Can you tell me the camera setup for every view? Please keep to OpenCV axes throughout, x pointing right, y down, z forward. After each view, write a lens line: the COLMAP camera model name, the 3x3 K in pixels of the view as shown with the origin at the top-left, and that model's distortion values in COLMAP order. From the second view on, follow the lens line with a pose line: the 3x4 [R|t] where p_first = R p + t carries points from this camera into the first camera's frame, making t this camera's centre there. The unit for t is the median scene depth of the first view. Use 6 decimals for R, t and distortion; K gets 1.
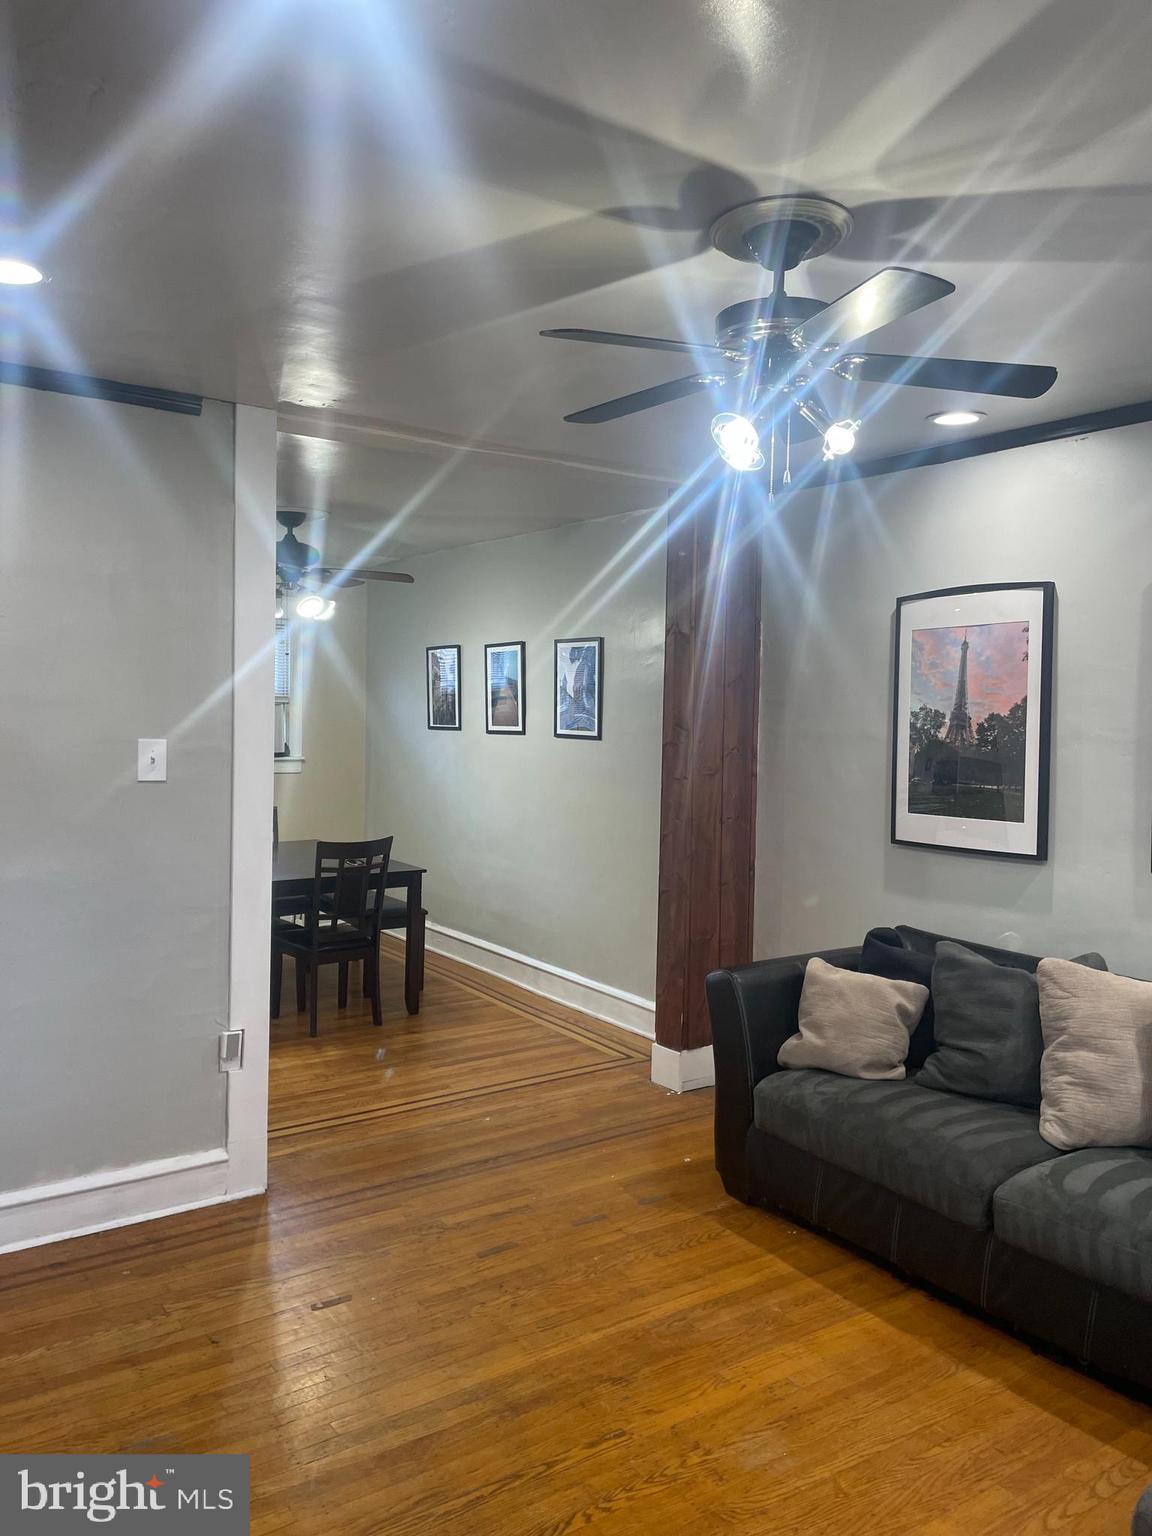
lens RADIAL K [[1160.0, 0, 566.6], [0, 1160.0, 758.5], [0, 0, 1]] dist [0.085200, -0.111554]
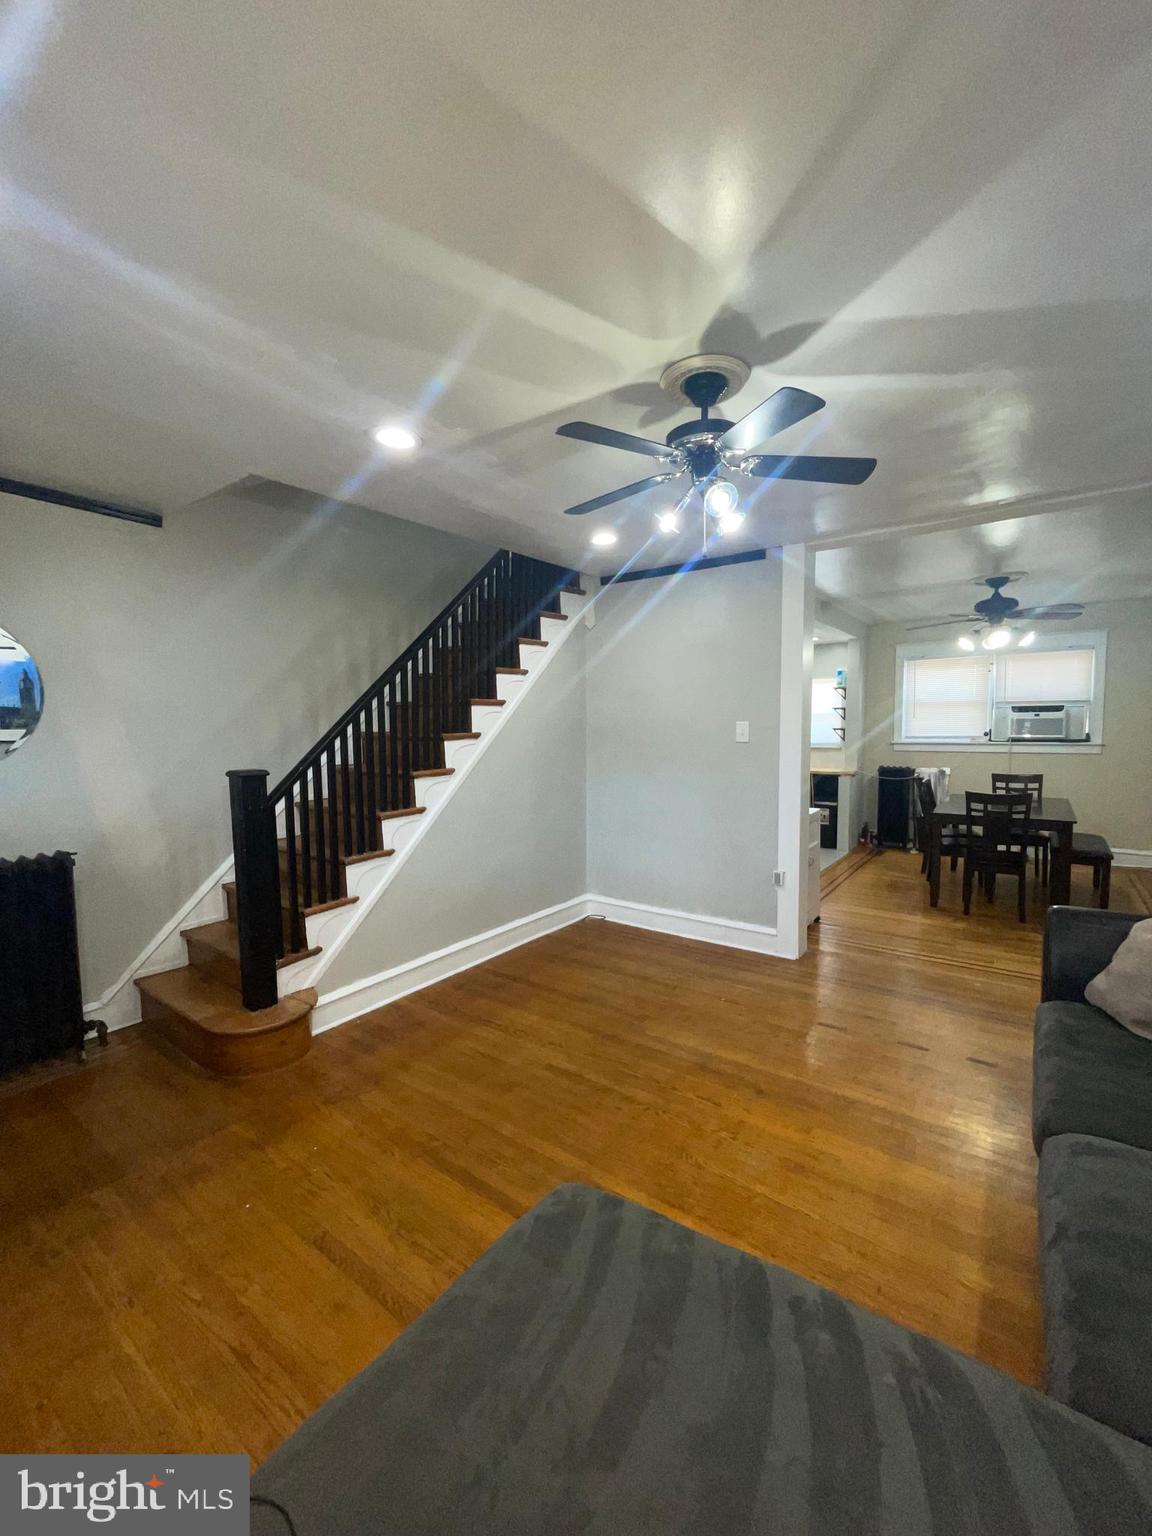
lens RADIAL K [[617.1, 0, 570.9], [0, 617.1, 766.2], [0, 0, 1]] dist [-0.007492, 0.000606]
pose [[0.329105, 0.043002, -0.943314, 0.622379], [-0.021189, 0.999047, 0.038150, 0.028886], [0.944056, 0.007432, 0.329702, 0.369667]]
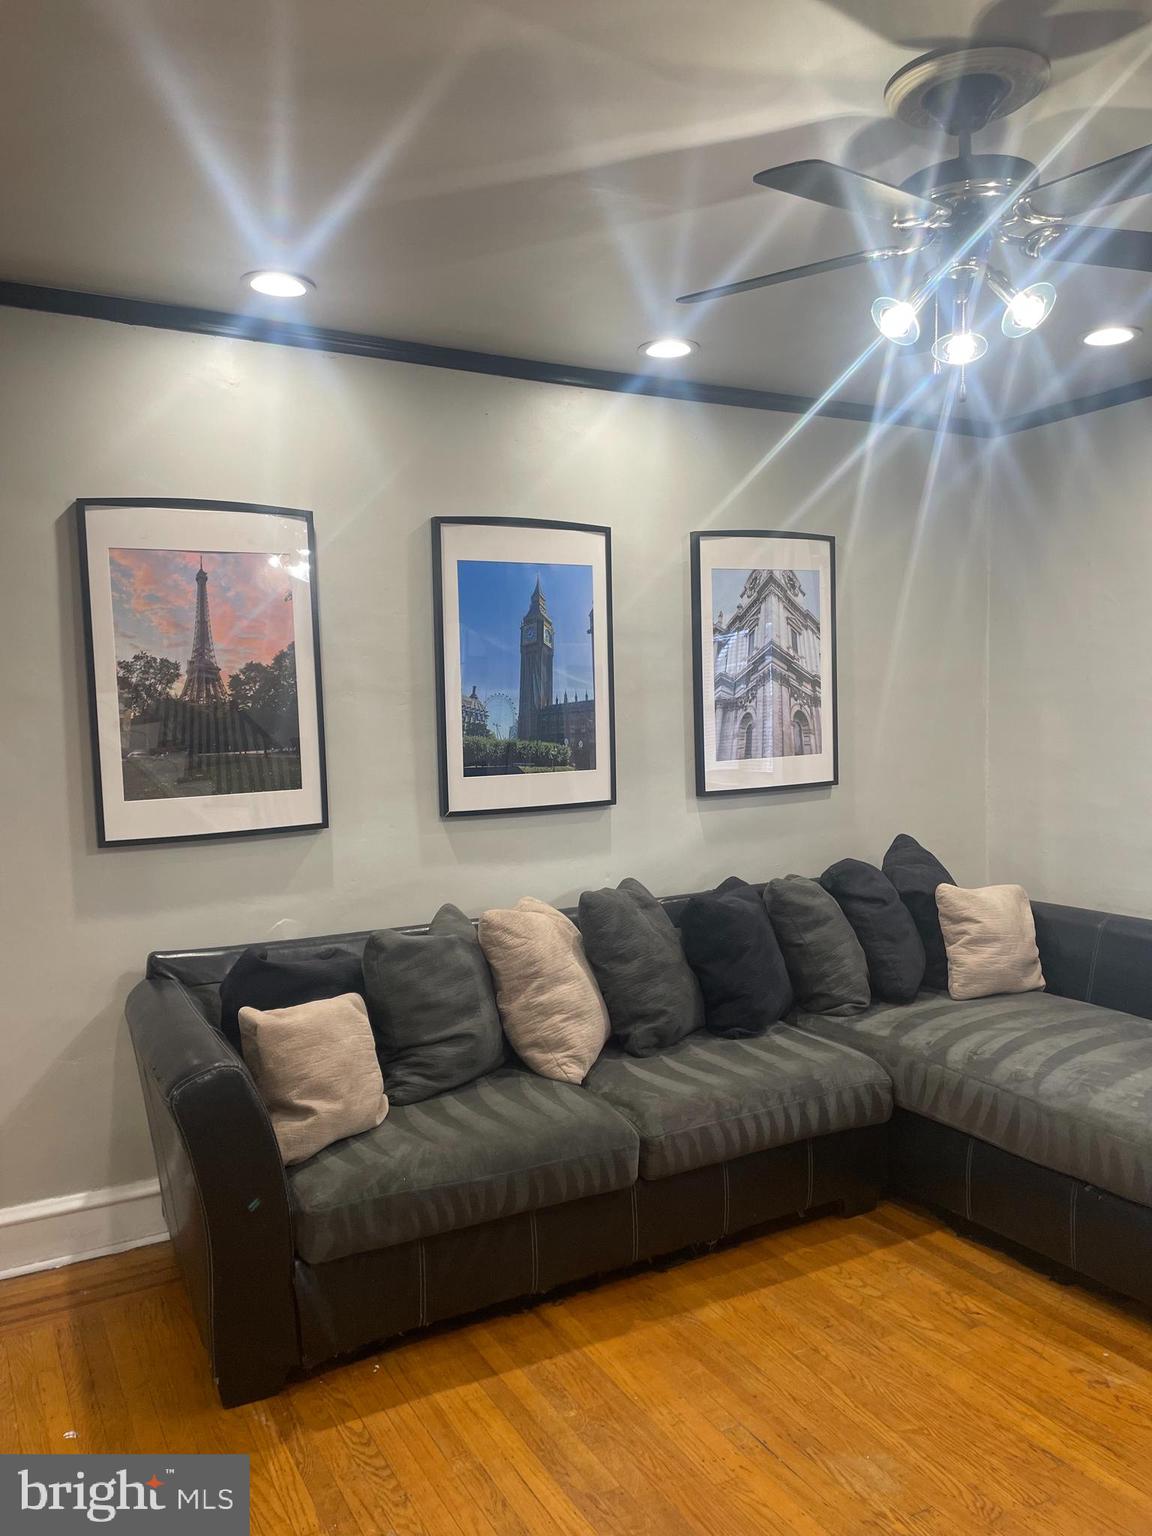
lens RADIAL K [[1160.0, 0, 573.2], [0, 1160.0, 767.9], [0, 0, 1]] dist [0.085200, -0.111554]
pose [[0.085976, -0.078612, 0.993191, -0.515476], [0.061298, 0.995411, 0.073482, -0.013349], [-0.994410, 0.054563, 0.090400, 0.829786]]
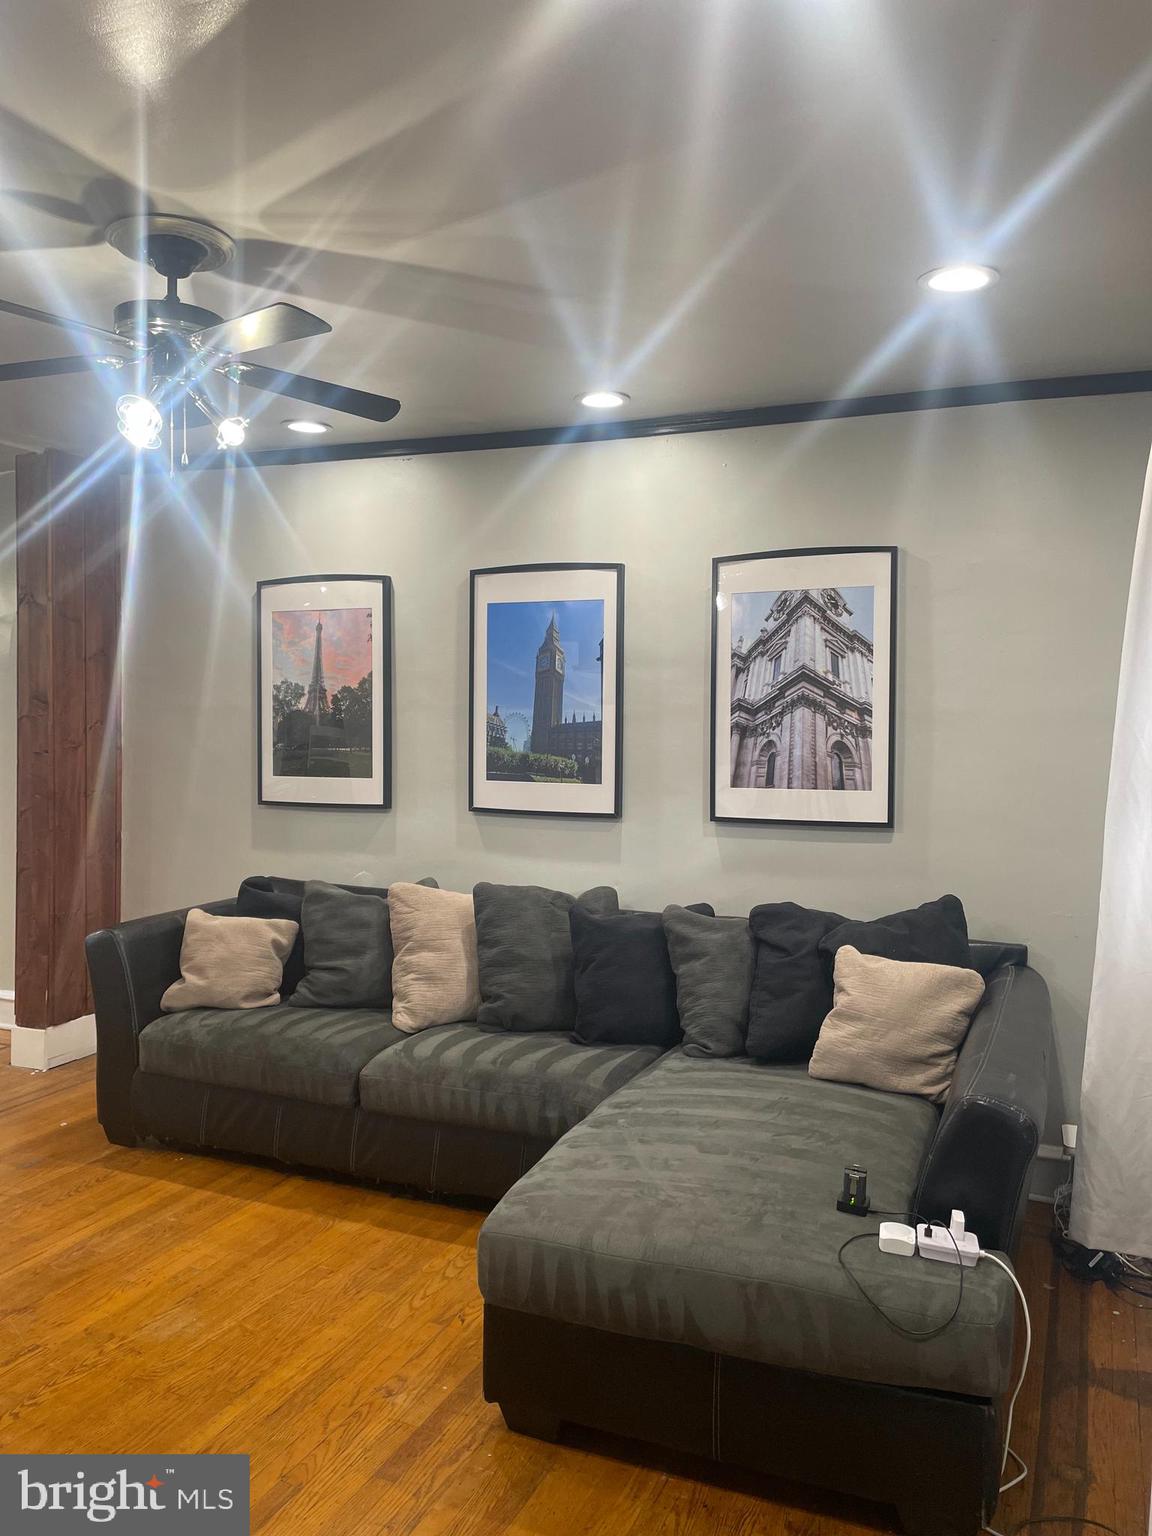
lens RADIAL K [[1160.0, 0, 589.1], [0, 1160.0, 761.1], [0, 0, 1]] dist [0.085200, -0.111554]
pose [[0.838060, -0.023313, 0.545079, -0.076987], [0.021362, 0.999723, 0.009913, 0.035306], [-0.545159, 0.003337, 0.838326, -0.121812]]
